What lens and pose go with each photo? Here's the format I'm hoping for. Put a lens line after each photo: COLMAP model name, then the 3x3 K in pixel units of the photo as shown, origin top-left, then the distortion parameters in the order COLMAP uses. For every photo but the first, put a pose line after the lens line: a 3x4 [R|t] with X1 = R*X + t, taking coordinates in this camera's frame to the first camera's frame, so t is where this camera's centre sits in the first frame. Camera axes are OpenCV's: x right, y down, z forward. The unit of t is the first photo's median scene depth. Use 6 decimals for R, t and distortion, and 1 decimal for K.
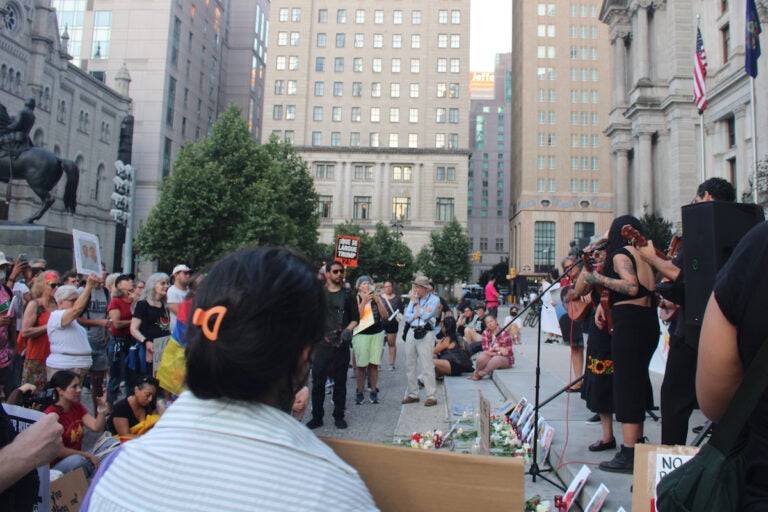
lens RADIAL K [[733.9, 0, 424.5], [0, 733.9, 222.9], [0, 0, 1]] dist [-0.147116, 0.138123]
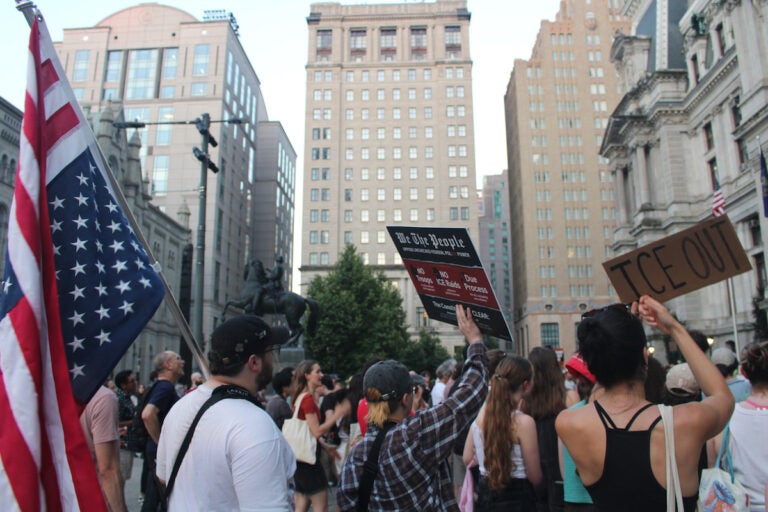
lens RADIAL K [[679.7, 0, 381.4], [0, 679.7, 237.5], [0, 0, 1]] dist [-0.138387, 0.108752]
pose [[0.999056, -0.037273, -0.022292, -0.104965], [0.034062, 0.990891, -0.130285, -0.009919], [0.026945, 0.129402, 0.991226, -0.107078]]
